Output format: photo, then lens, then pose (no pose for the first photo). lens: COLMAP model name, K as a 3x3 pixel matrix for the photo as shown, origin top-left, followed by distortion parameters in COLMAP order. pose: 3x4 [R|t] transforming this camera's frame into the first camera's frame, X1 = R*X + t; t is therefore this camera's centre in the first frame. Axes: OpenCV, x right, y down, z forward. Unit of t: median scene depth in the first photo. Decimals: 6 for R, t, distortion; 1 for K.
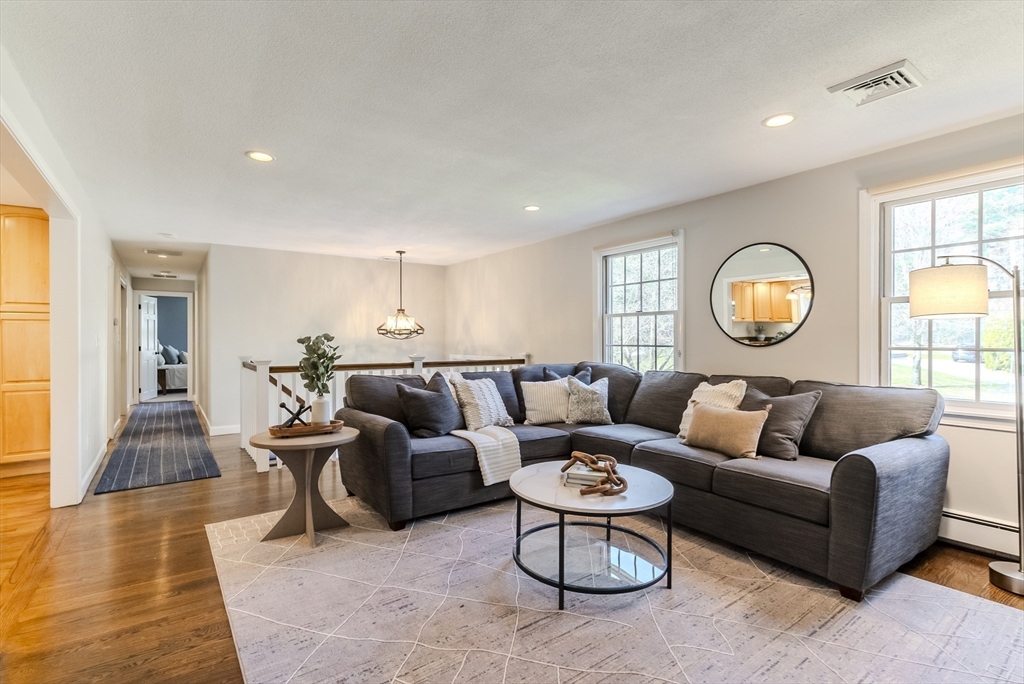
lens RADIAL K [[491.3, 0, 512.0], [0, 491.3, 342.0], [0, 0, 1]] dist [0.001542, 0.000124]
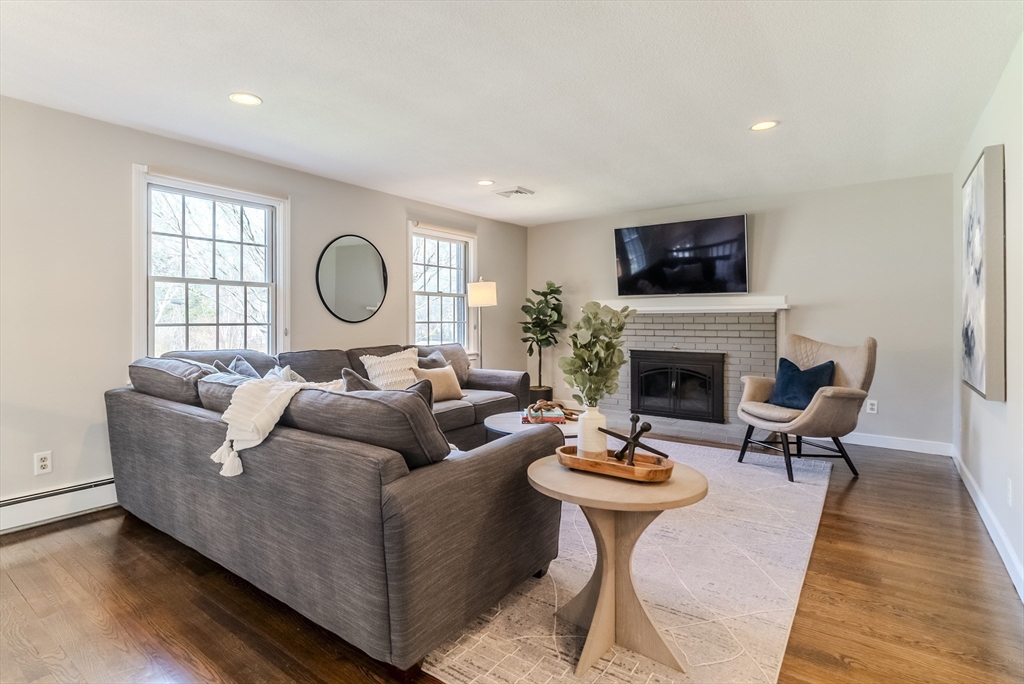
lens RADIAL K [[518.6, 0, 480.4], [0, 518.6, 320.7], [0, 0, 1]] dist [0.002788, 0.001113]
pose [[-0.294411, -0.000550, 0.955679, -0.591118], [0.005009, 0.999985, 0.002118, 0.001894], [-0.955666, 0.005411, -0.294404, 0.818035]]
